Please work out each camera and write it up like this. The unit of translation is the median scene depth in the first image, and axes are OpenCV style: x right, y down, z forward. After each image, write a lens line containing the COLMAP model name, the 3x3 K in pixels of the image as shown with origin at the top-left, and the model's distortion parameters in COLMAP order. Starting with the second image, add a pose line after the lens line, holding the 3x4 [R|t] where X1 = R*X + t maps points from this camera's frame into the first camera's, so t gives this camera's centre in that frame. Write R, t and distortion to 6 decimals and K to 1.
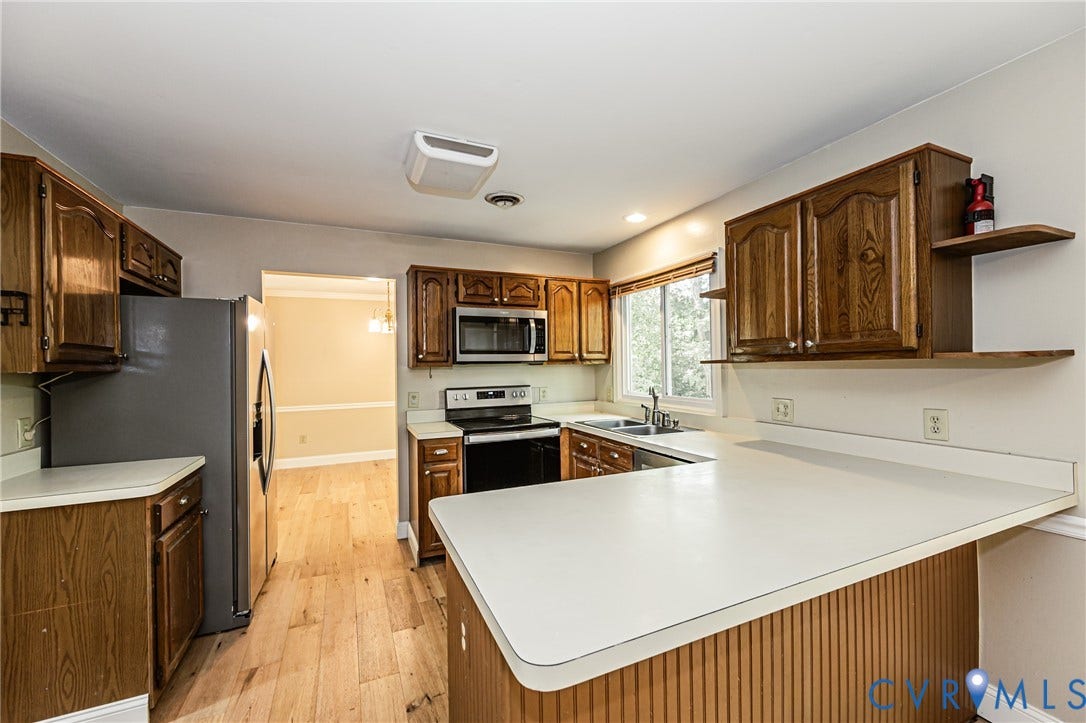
lens RADIAL K [[437.5, 0, 537.9], [0, 437.5, 363.8], [0, 0, 1]] dist [-0.003497, 0.000543]
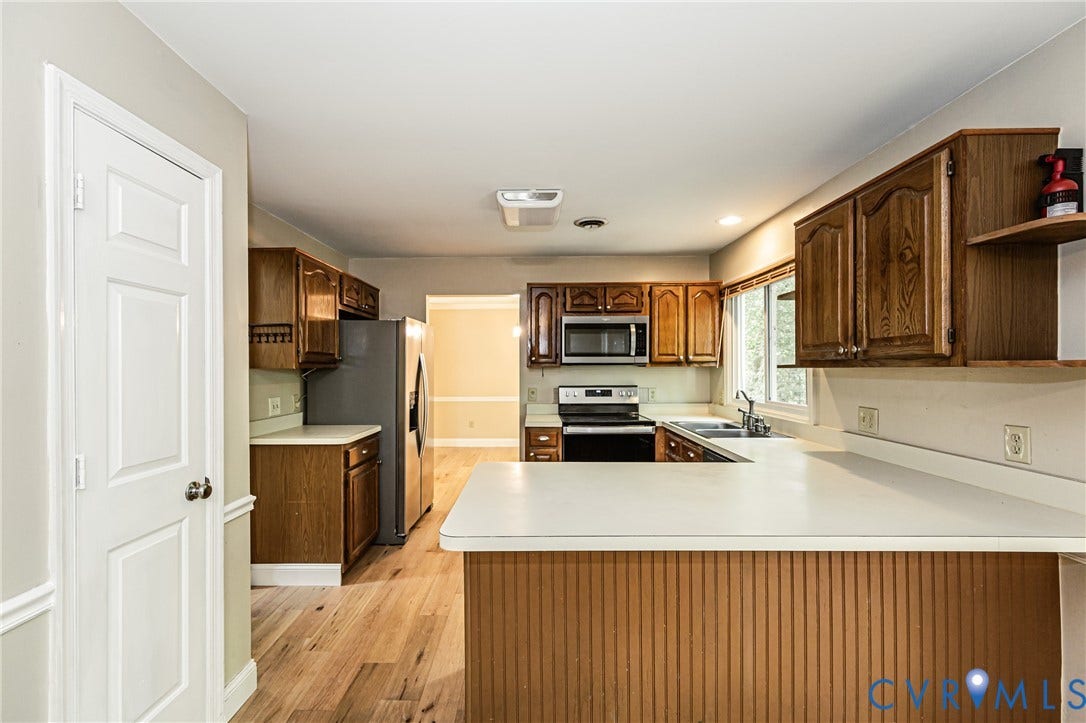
lens RADIAL K [[437.5, 0, 515.9], [0, 437.5, 363.3], [0, 0, 1]] dist [-0.003497, 0.000543]
pose [[0.899233, 0.008947, -0.437379, 0.278997], [-0.008657, 0.999959, 0.002658, -0.008565], [0.437385, 0.001397, 0.899273, -0.133352]]
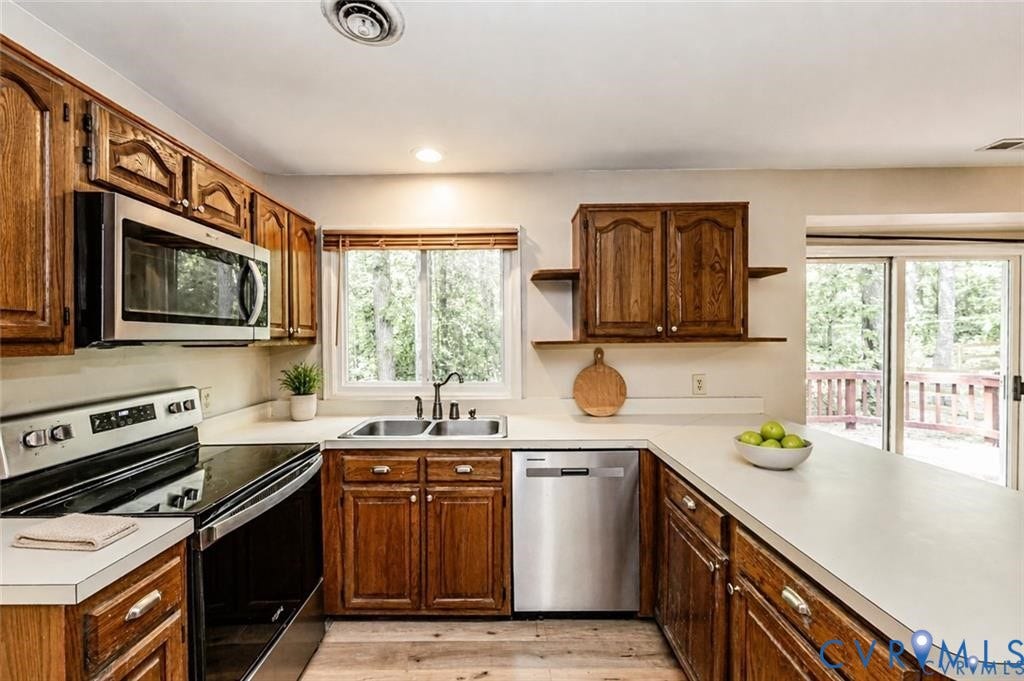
lens RADIAL K [[412.6, 0, 494.5], [0, 412.6, 340.5], [0, 0, 1]] dist [-0.003497, 0.000543]
pose [[0.409922, 0.004054, 0.912112, -0.485424], [-0.001075, 0.999992, -0.003961, -0.005533], [-0.912120, 0.000643, 0.409923, 0.738124]]
